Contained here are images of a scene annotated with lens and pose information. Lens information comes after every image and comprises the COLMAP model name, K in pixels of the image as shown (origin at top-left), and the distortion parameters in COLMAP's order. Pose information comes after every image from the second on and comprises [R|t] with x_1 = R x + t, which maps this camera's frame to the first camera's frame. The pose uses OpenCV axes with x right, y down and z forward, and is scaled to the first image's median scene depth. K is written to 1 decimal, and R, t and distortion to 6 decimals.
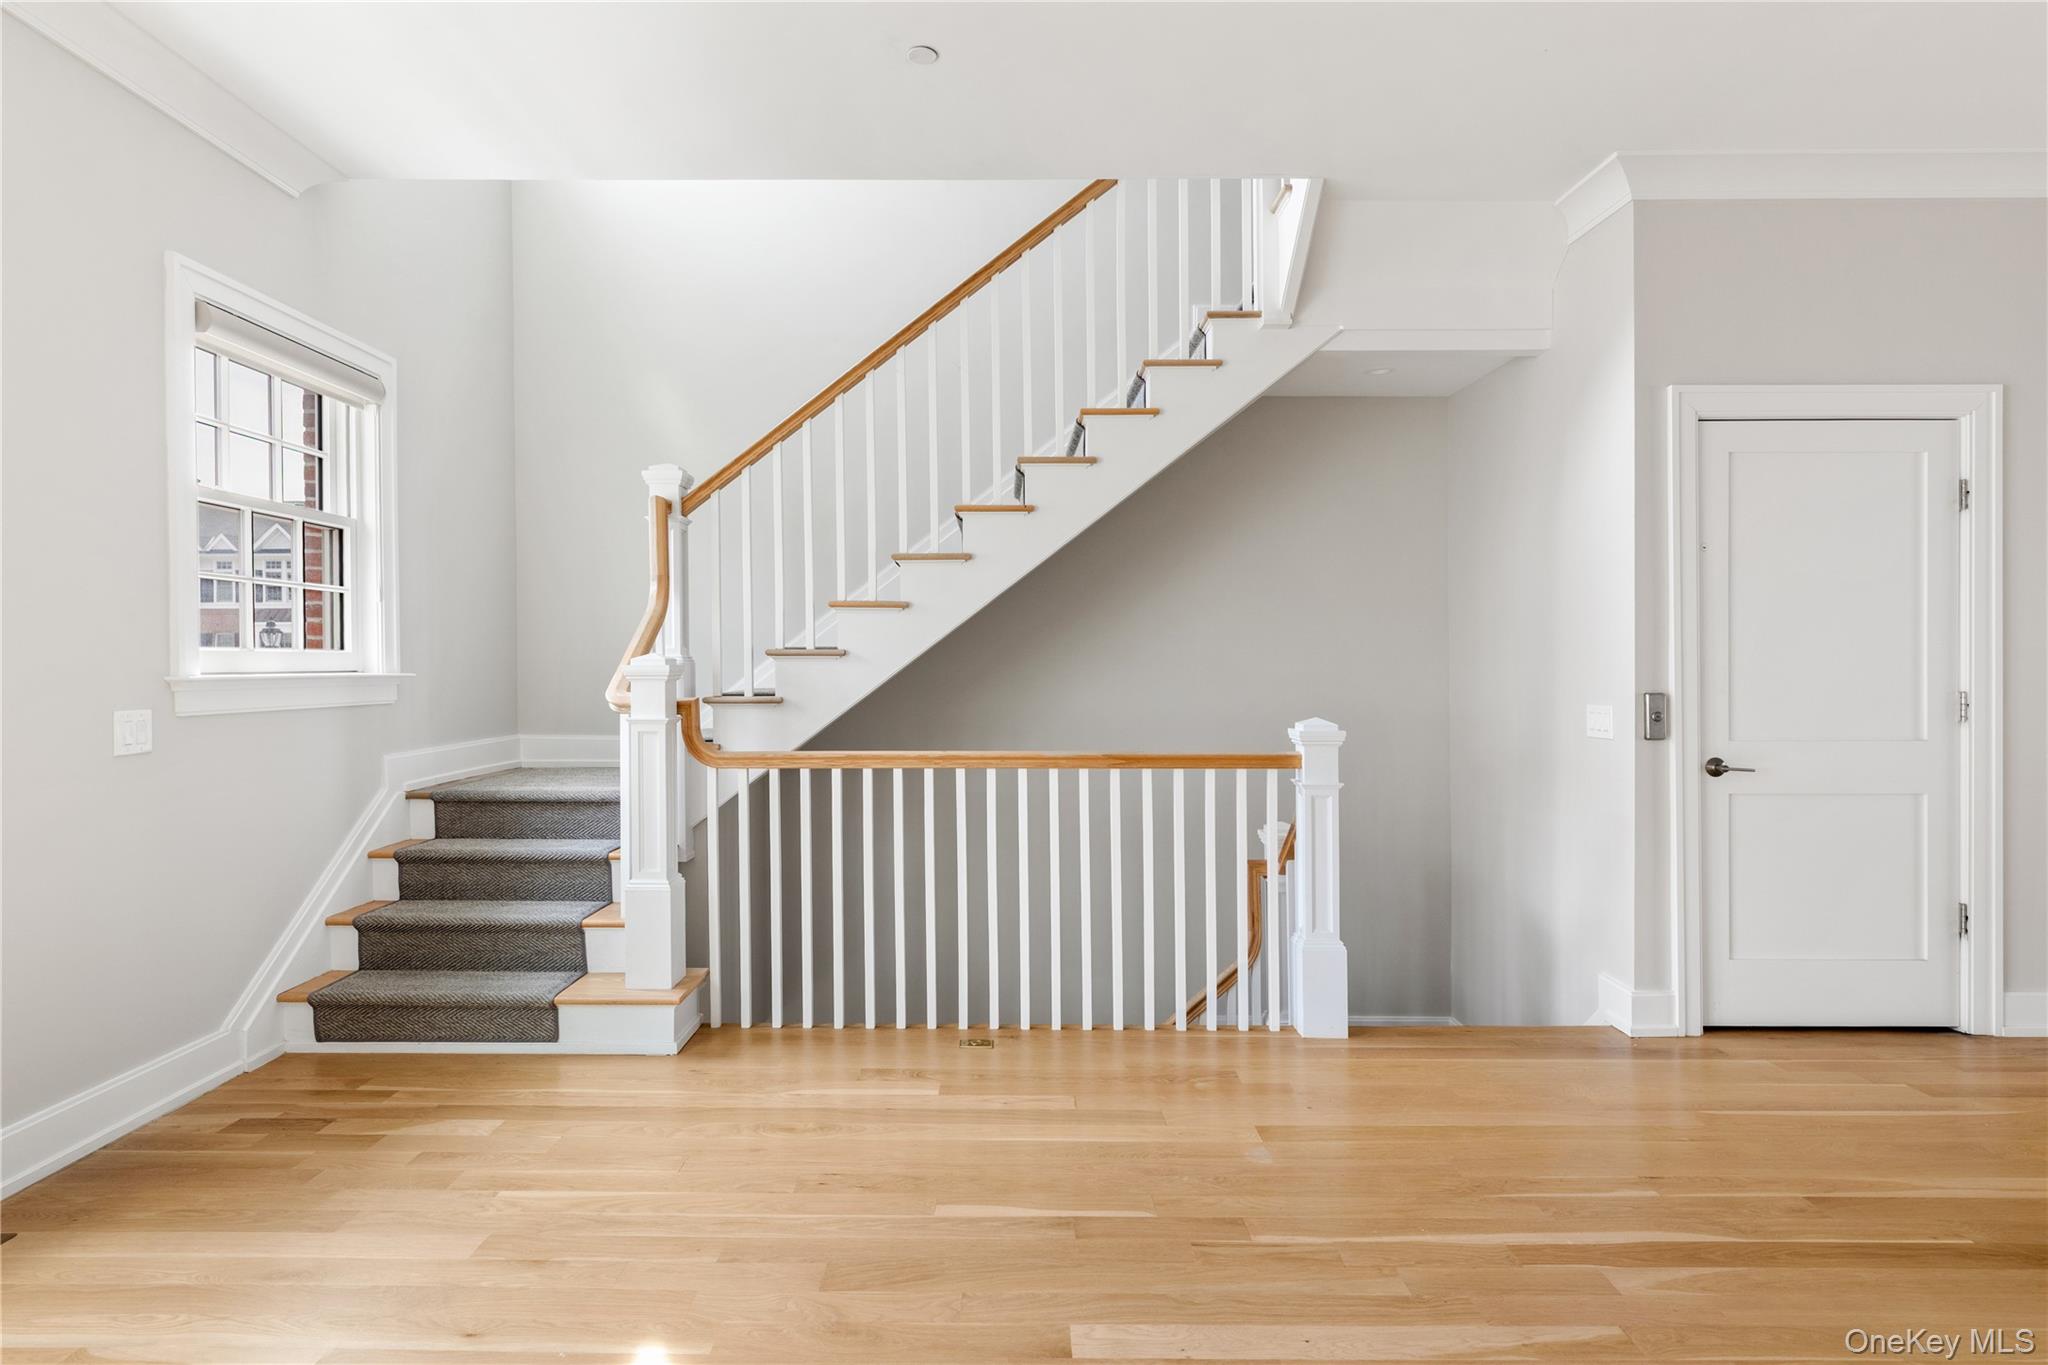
lens RADIAL K [[1063.4, 0, 1028.1], [0, 1063.4, 675.3], [0, 0, 1]] dist [-0.003450, -0.000338]
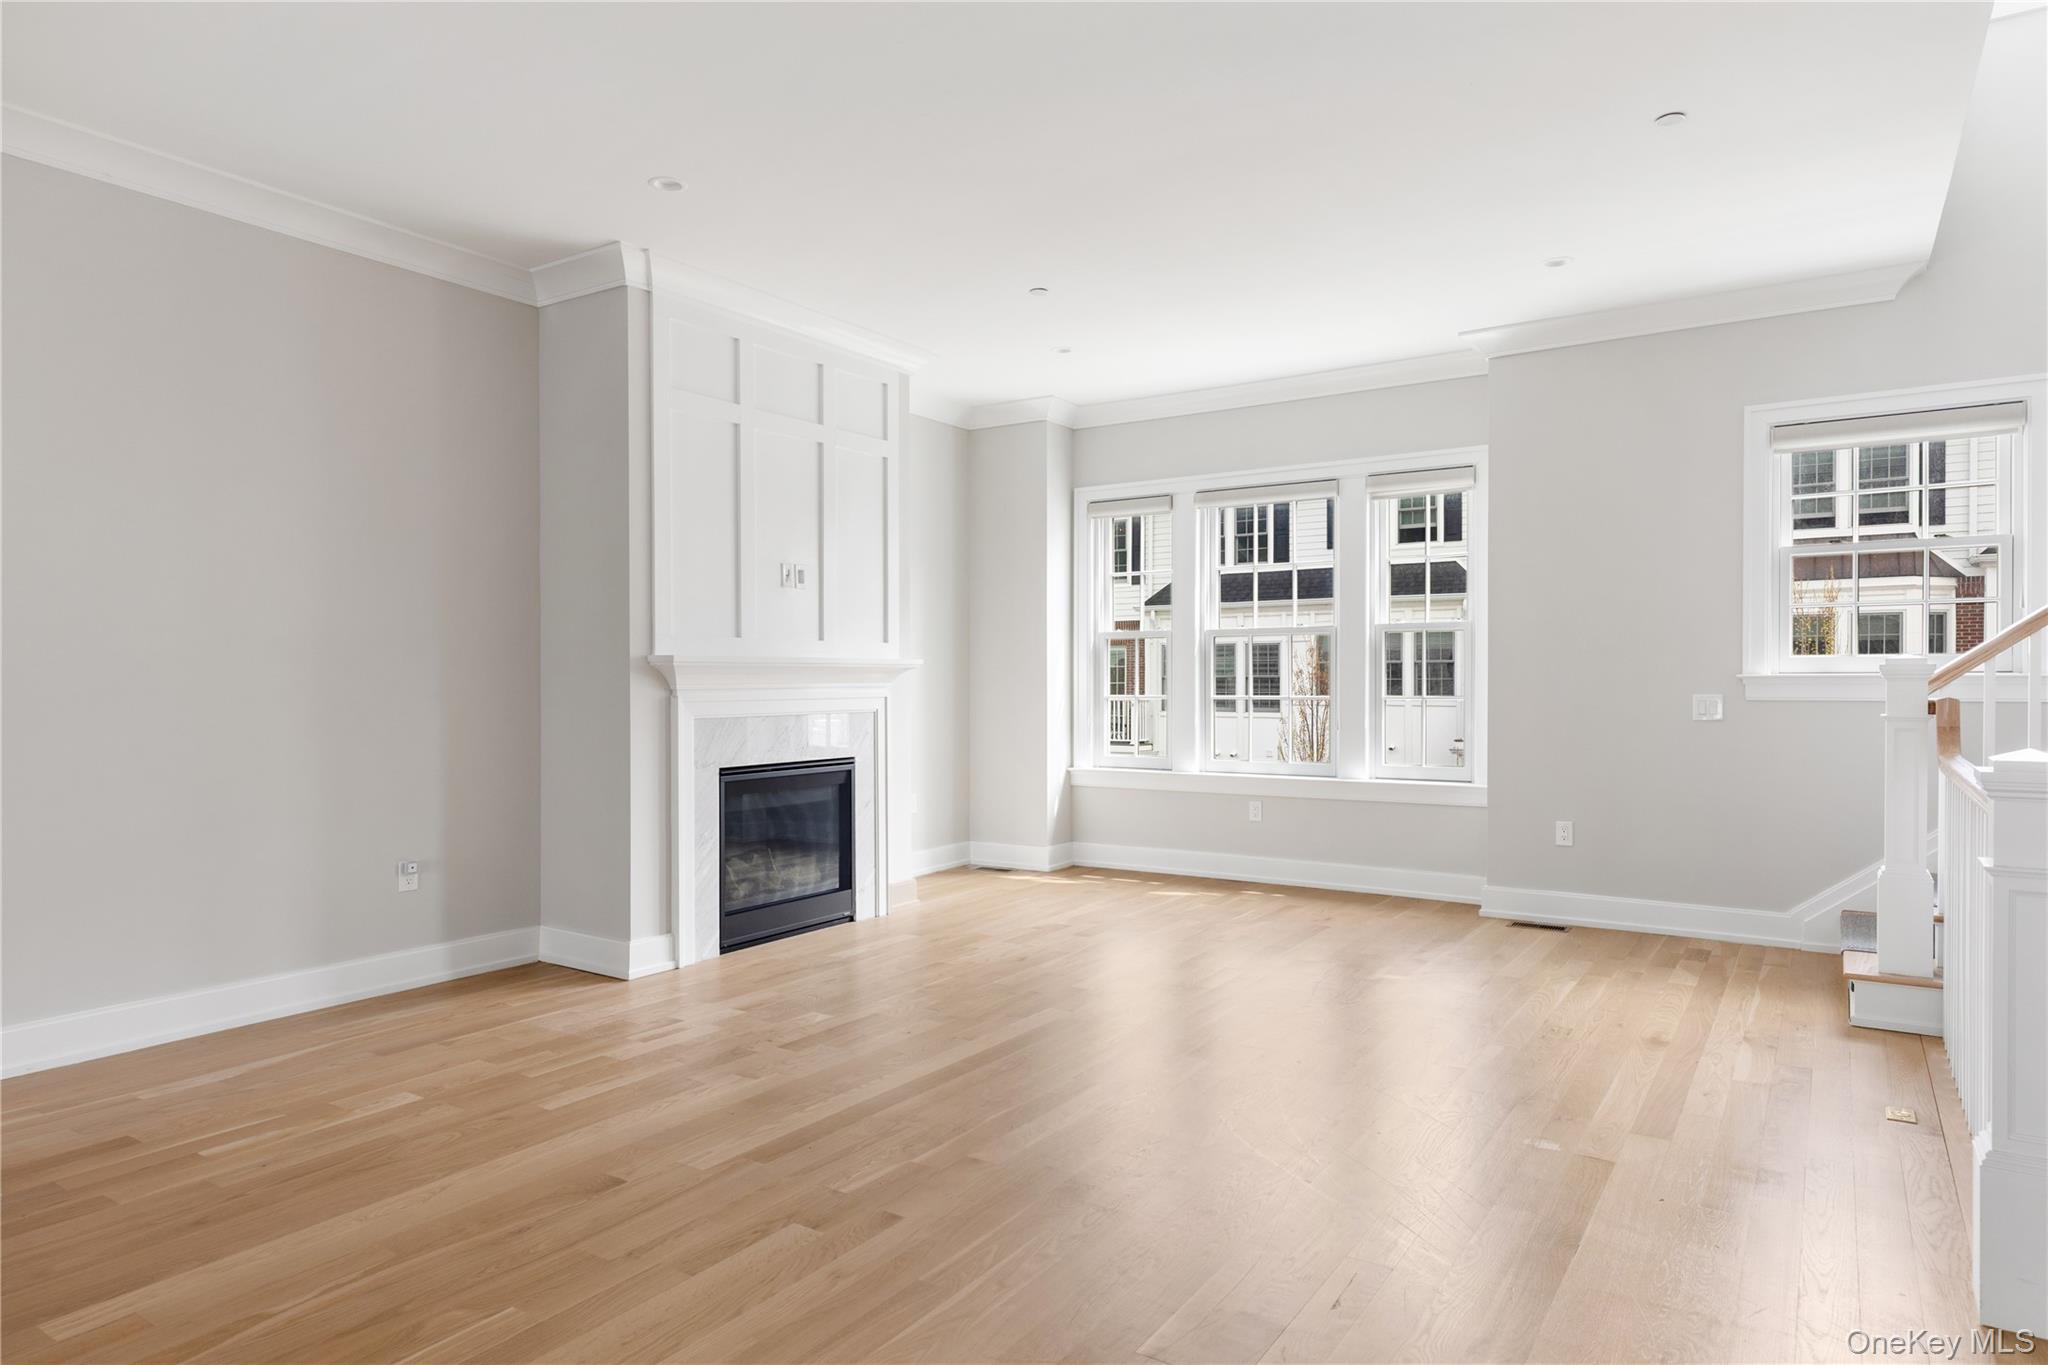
lens RADIAL K [[1217.3, 0, 1026.0], [0, 1217.3, 692.5], [0, 0, 1]] dist [0.005330, -0.002641]
pose [[-0.547164, 0.016022, -0.836872, 1.312482], [0.006723, 0.999869, 0.014747, -0.006948], [0.836998, 0.002443, -0.547200, 1.087787]]
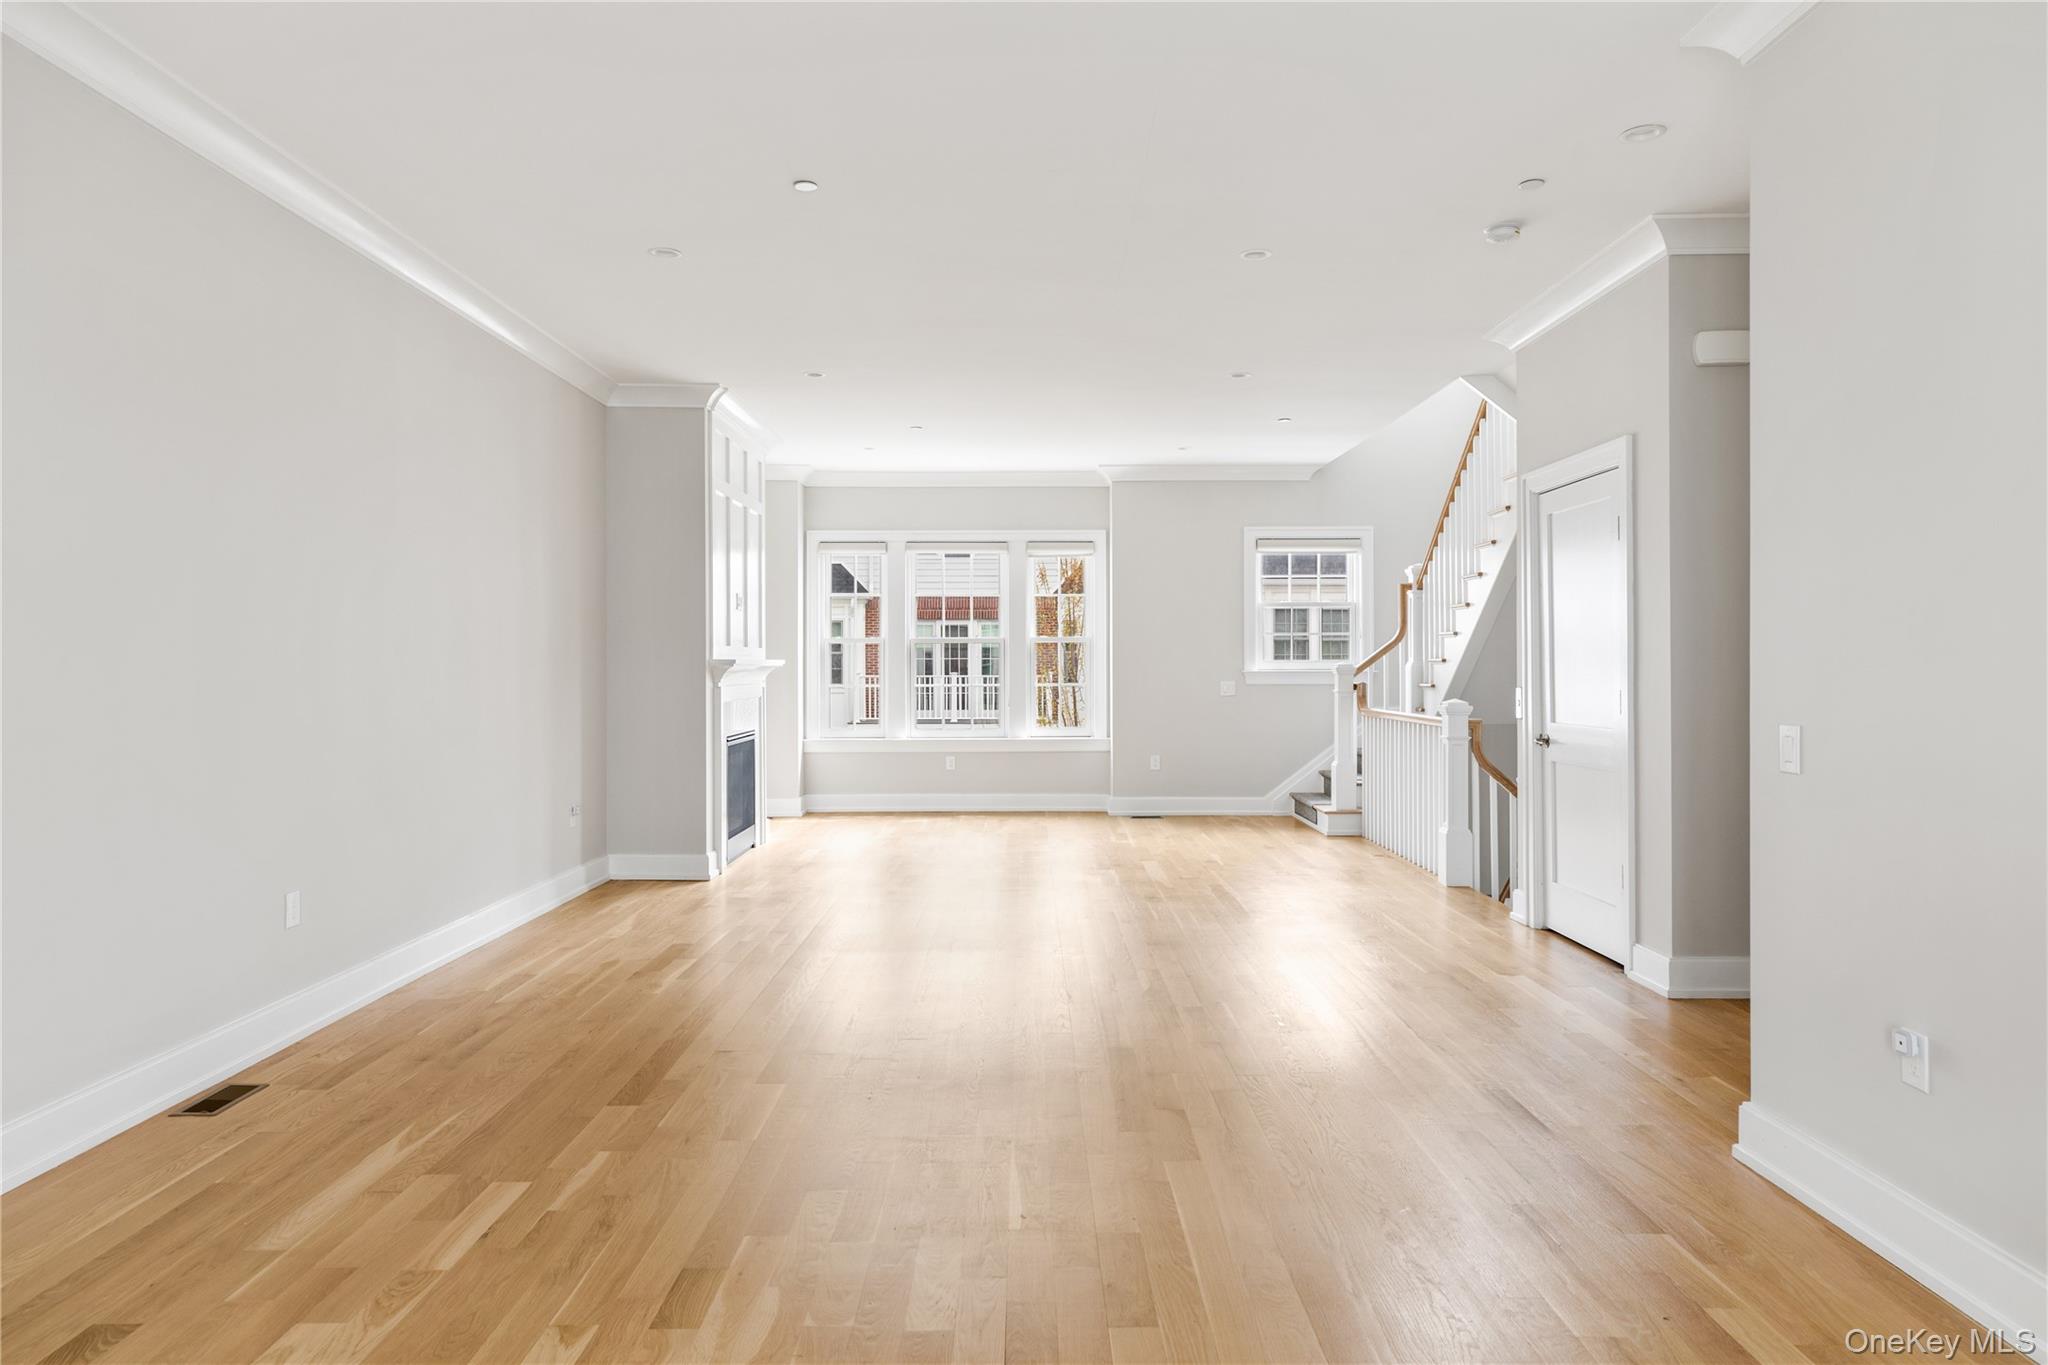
lens RADIAL K [[1344.5, 0, 1025.7], [0, 1344.5, 666.8], [0, 0, 1]] dist [0.002647, -0.000039]
pose [[0.018775, 0.007957, -0.999792, 2.911482], [0.004242, 0.999959, 0.008038, -0.042023], [0.999815, -0.004392, 0.018740, 0.314920]]
